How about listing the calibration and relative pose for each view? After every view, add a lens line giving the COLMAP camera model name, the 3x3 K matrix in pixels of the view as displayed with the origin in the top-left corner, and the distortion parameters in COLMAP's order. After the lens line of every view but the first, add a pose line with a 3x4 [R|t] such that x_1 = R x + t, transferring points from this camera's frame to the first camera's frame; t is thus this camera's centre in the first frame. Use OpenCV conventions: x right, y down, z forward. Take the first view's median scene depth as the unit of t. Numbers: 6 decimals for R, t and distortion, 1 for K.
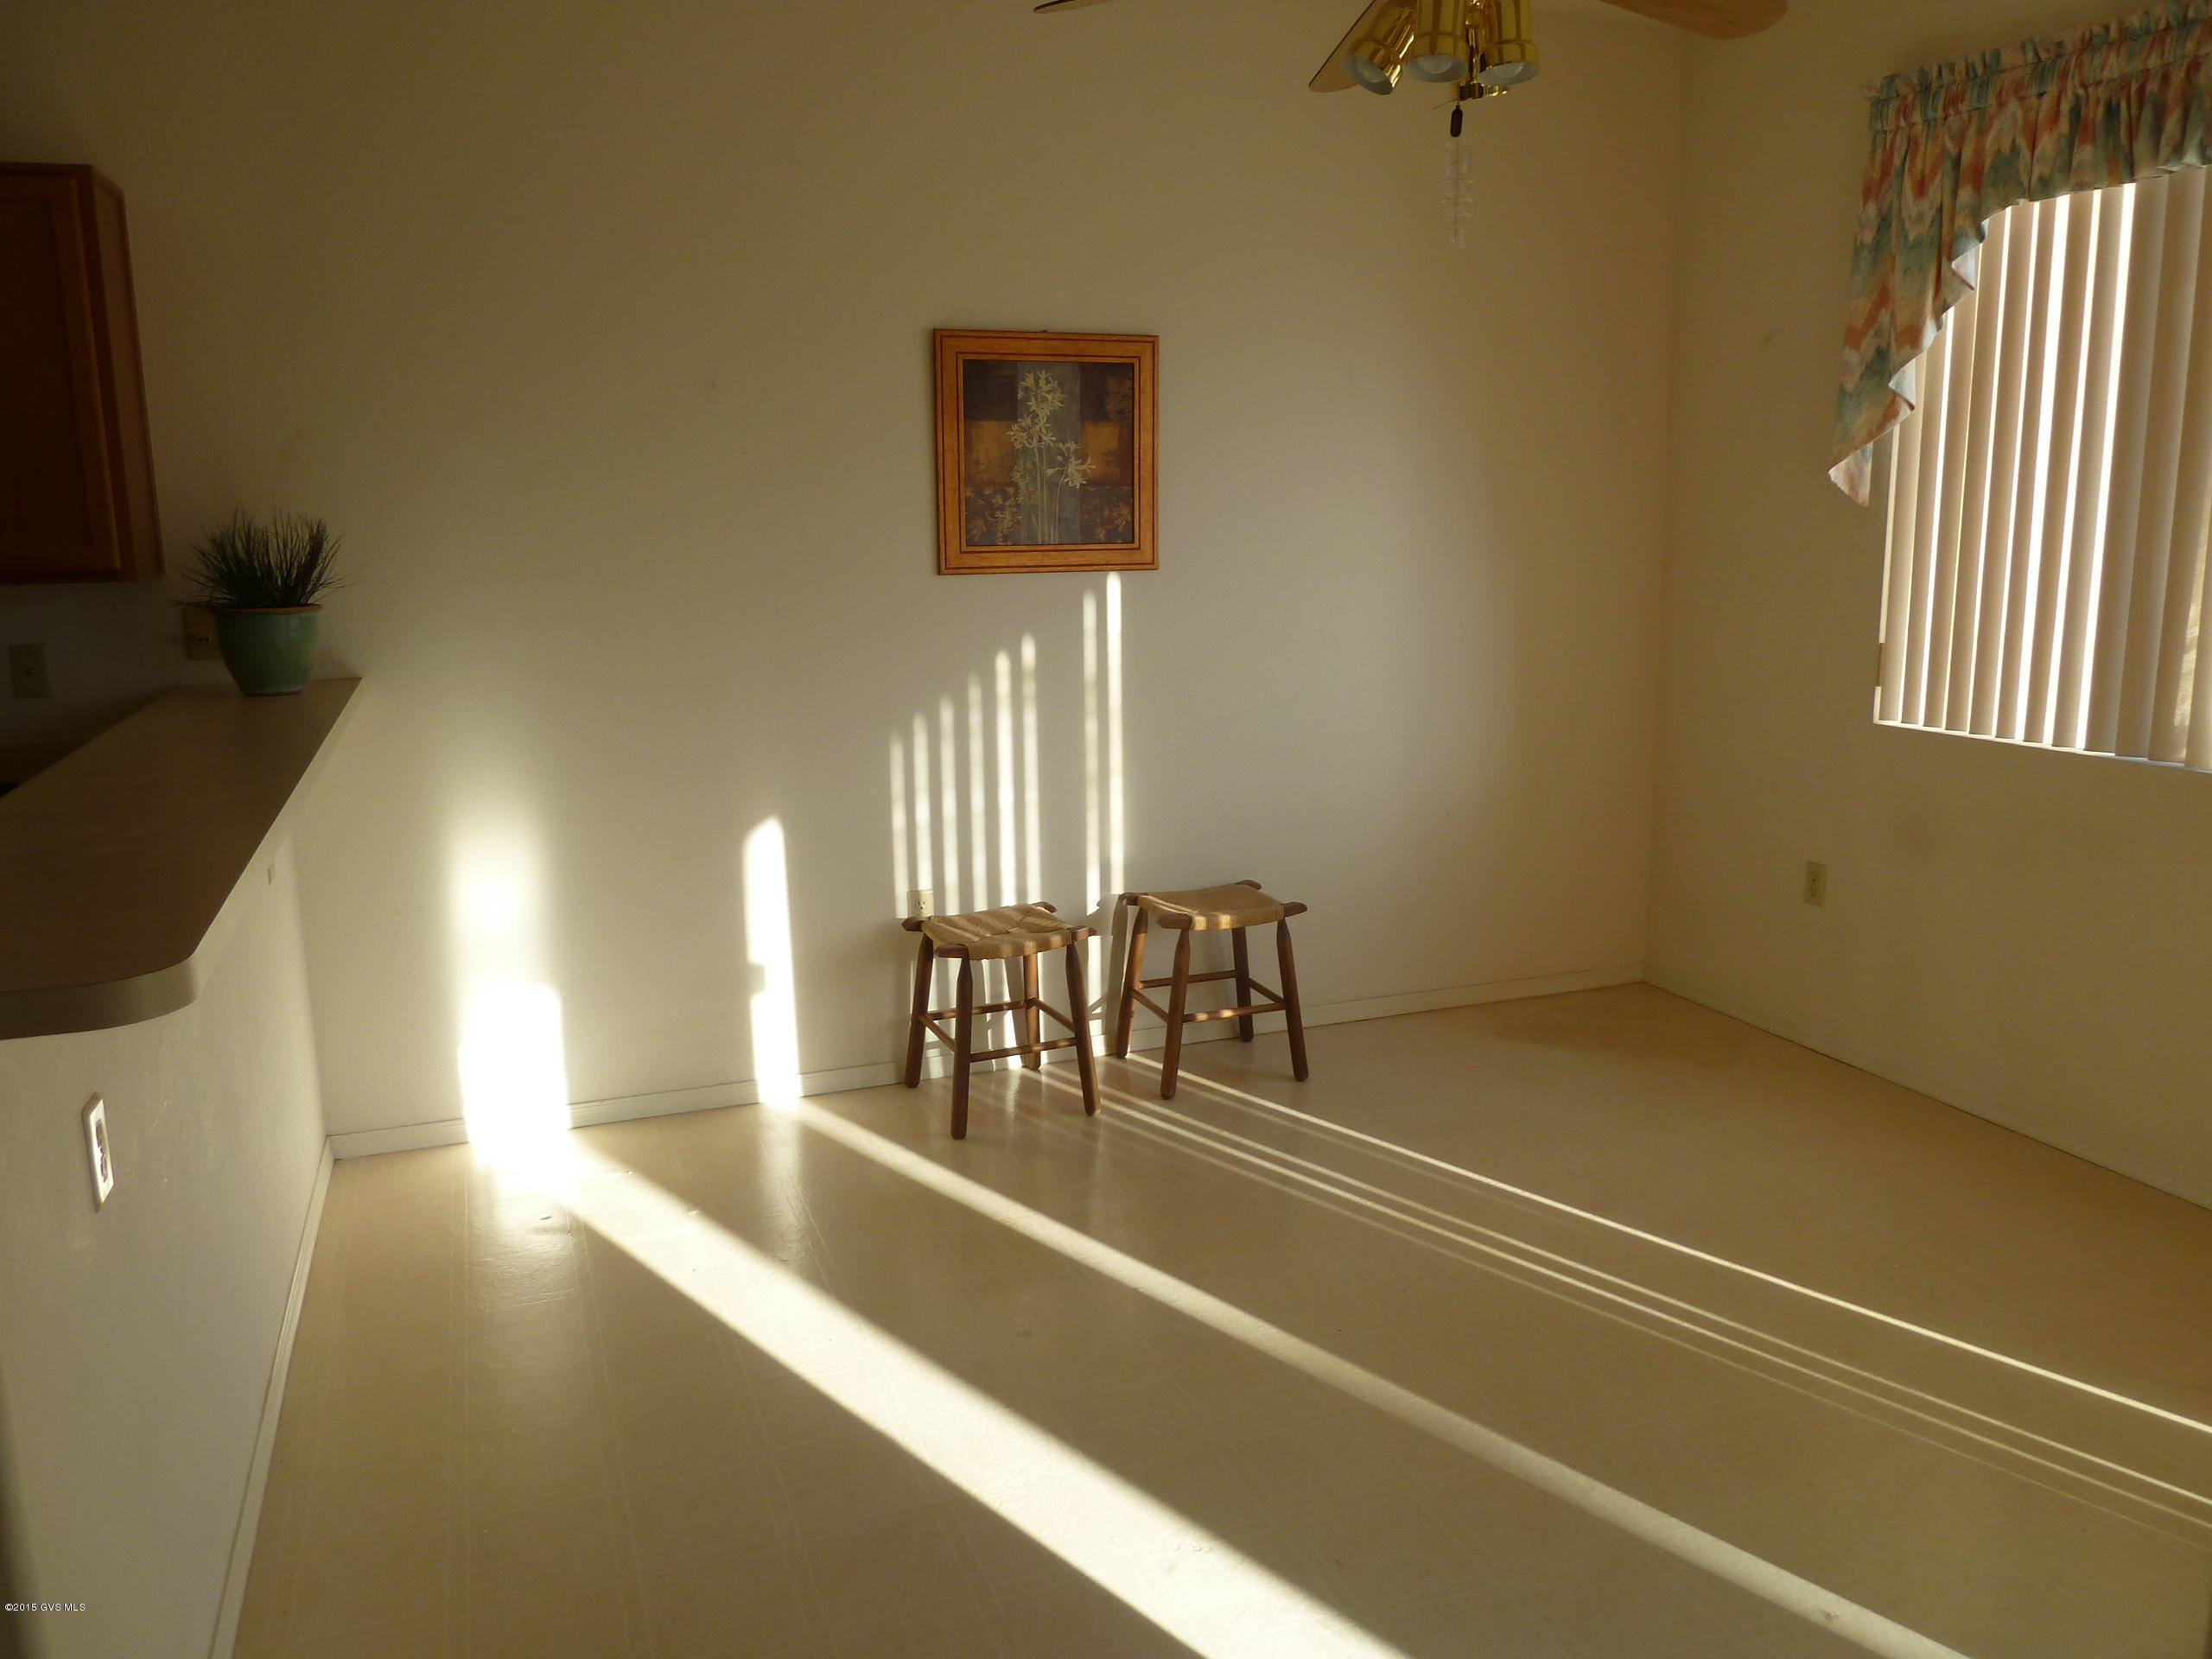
lens RADIAL K [[1667.5, 0, 1105.2], [0, 1667.5, 825.0], [0, 0, 1]] dist [-0.035220, 0.001675]
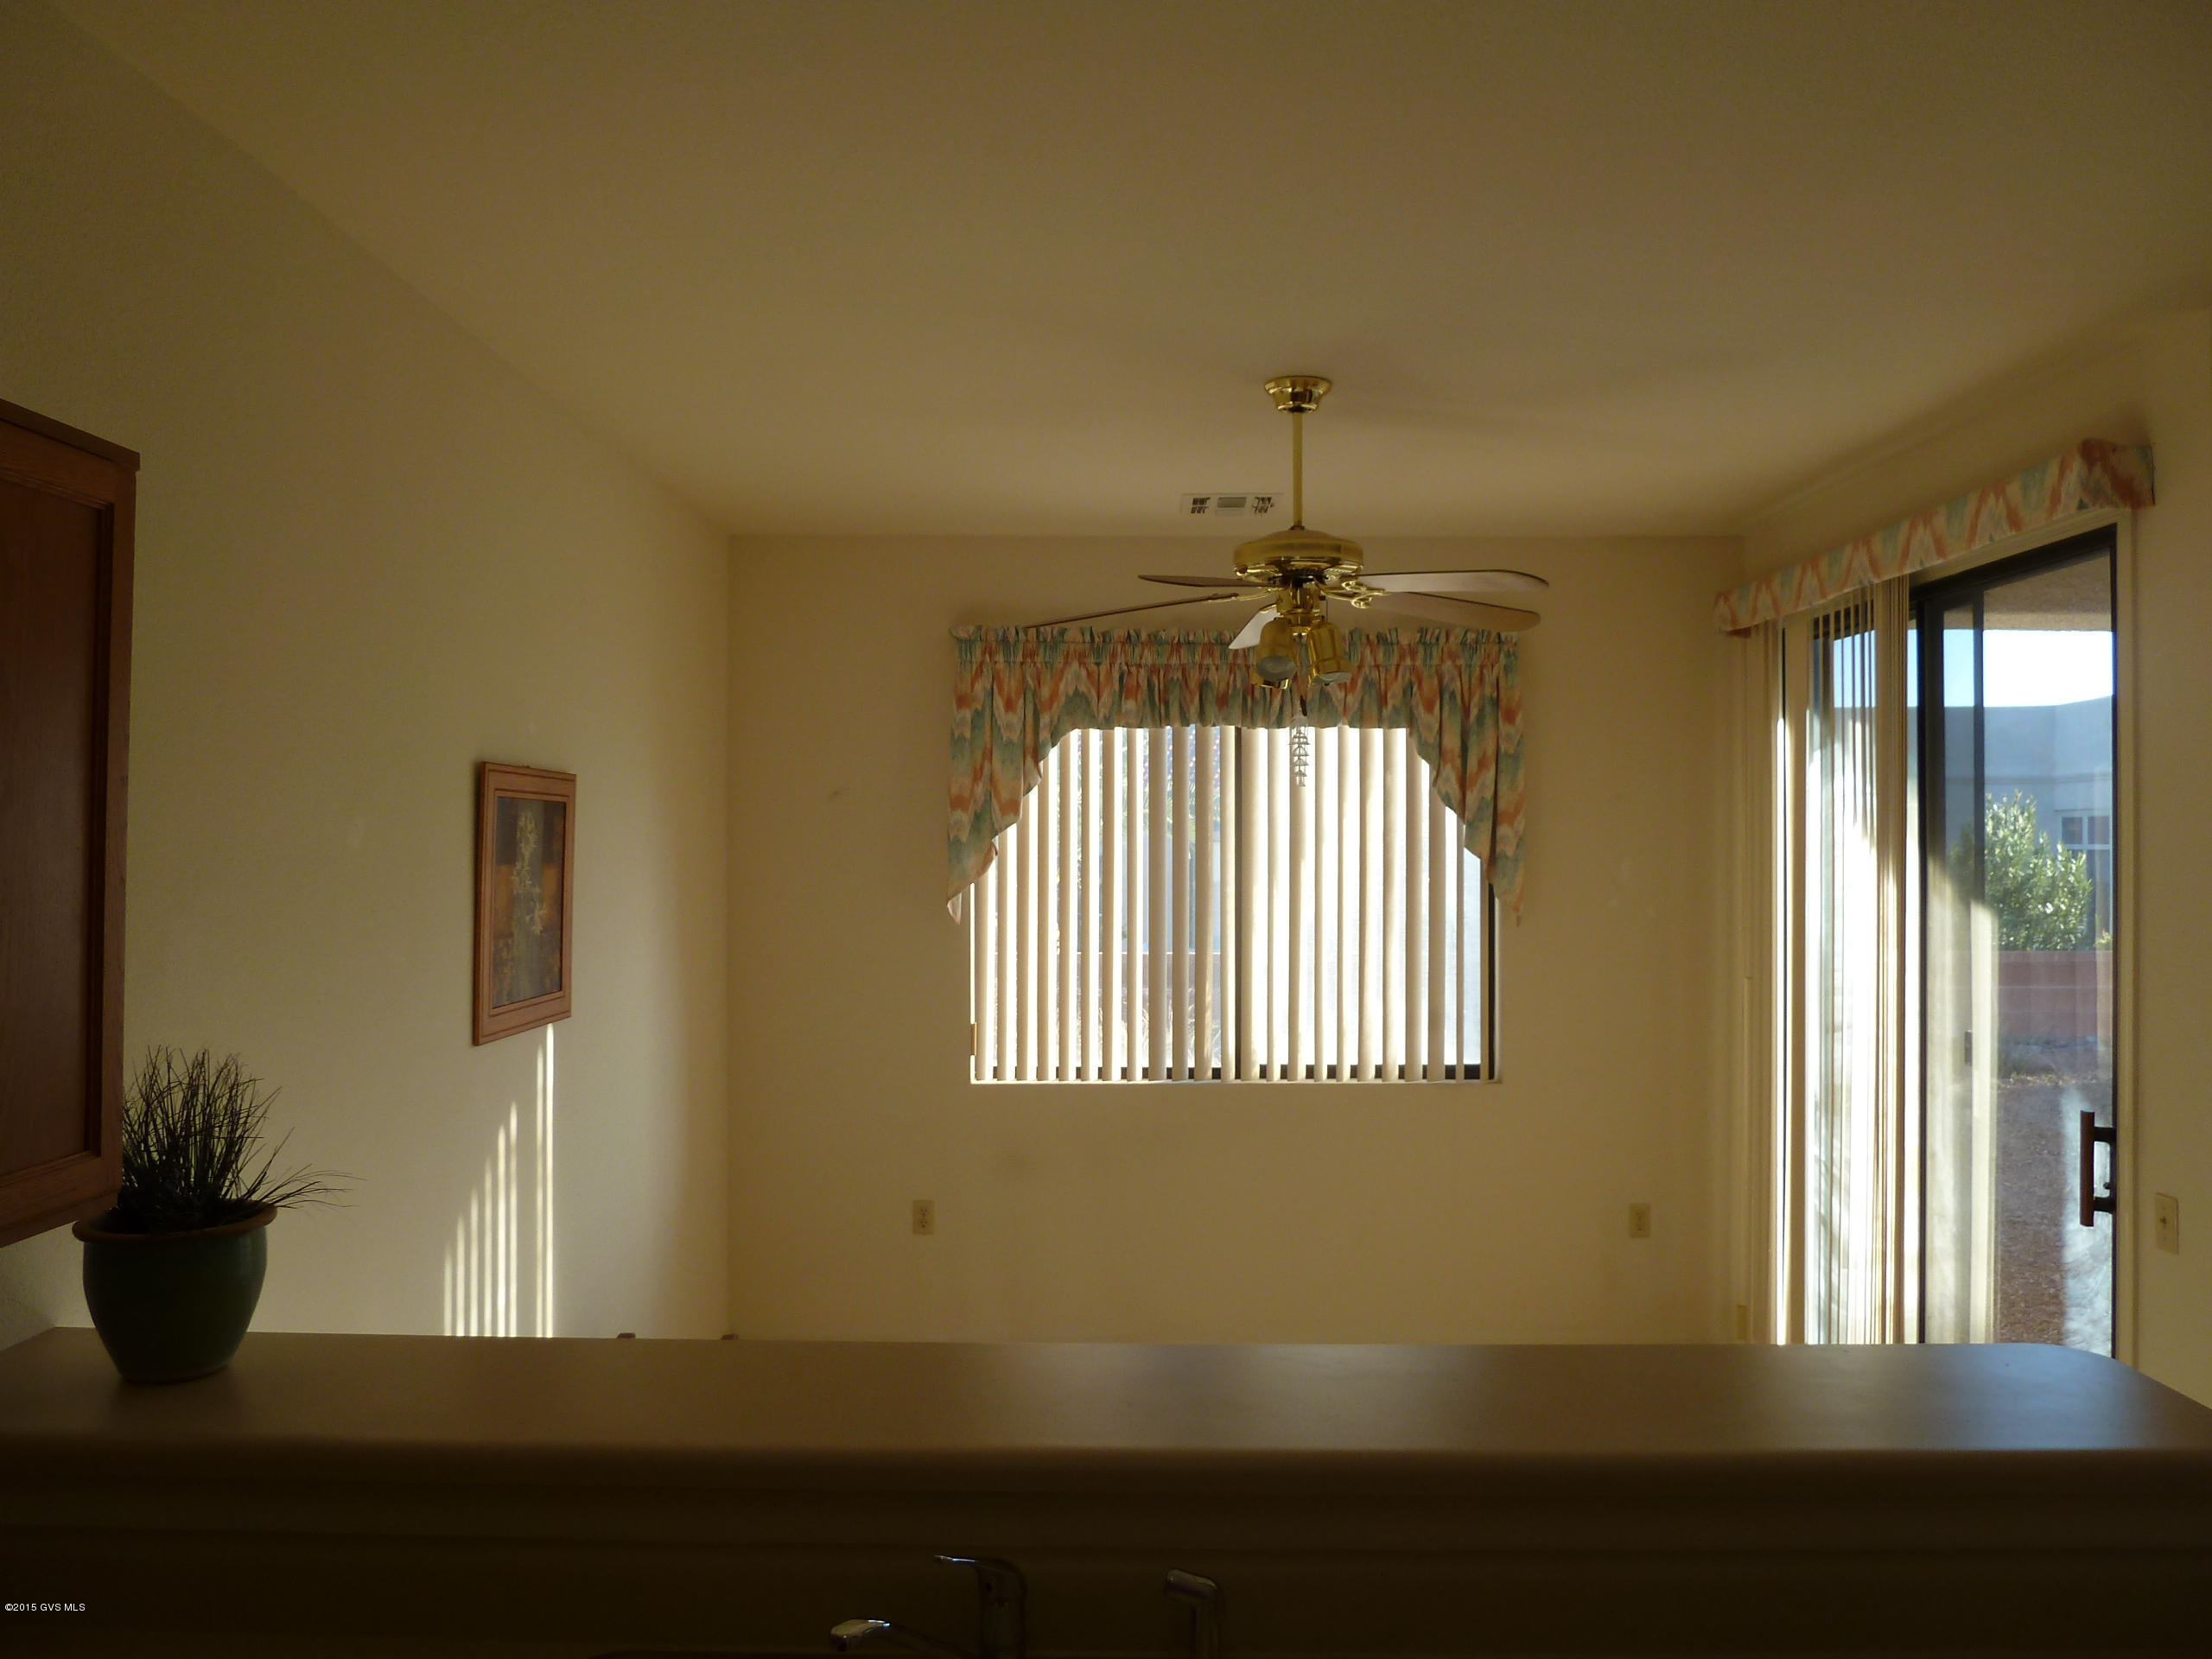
lens RADIAL K [[1667.5, 0, 1102.5], [0, 1667.5, 835.4], [0, 0, 1]] dist [-0.035220, 0.001675]
pose [[0.358045, 0.015053, 0.933583, -0.761983], [0.170807, 0.981941, -0.081340, -0.132579], [-0.917948, 0.188586, 0.349009, 0.401867]]
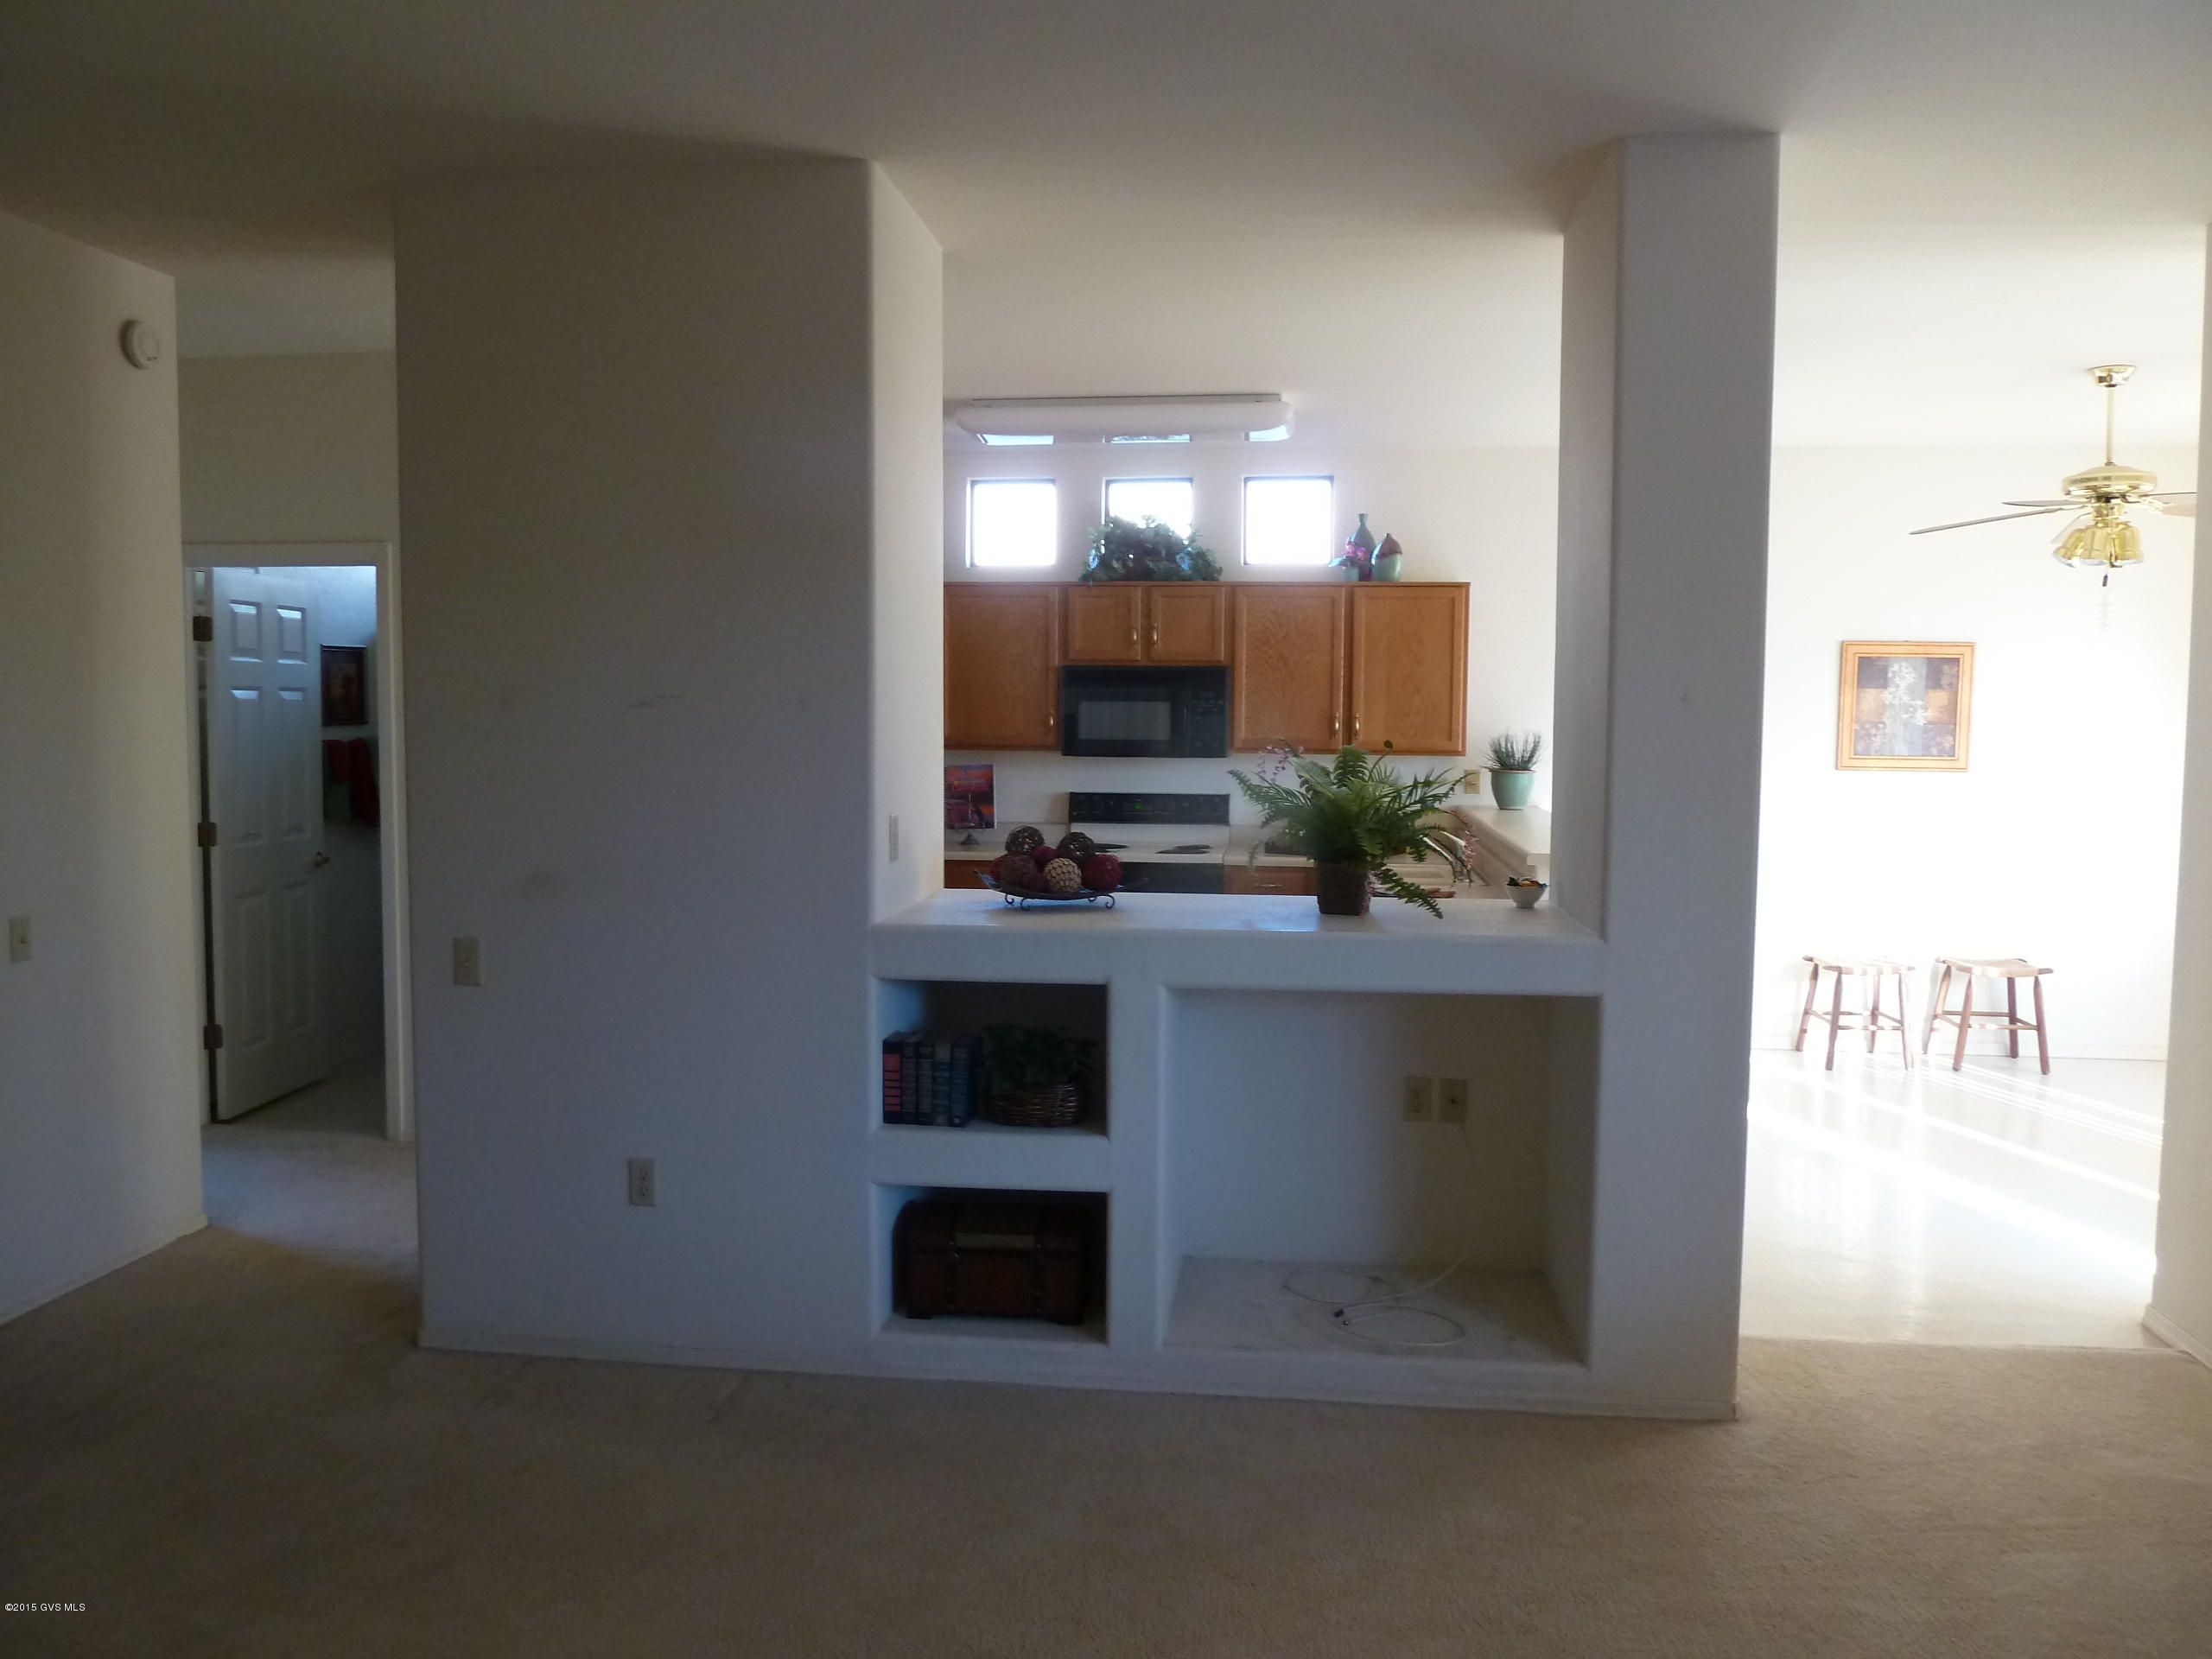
lens RADIAL K [[1667.5, 0, 1107.1], [0, 1667.5, 834.8], [0, 0, 1]] dist [-0.035220, 0.001675]
pose [[0.888946, 0.051842, -0.455069, 0.020650], [-0.105150, 0.990135, -0.092604, 0.175118], [0.445779, 0.130171, 0.885628, -0.974283]]
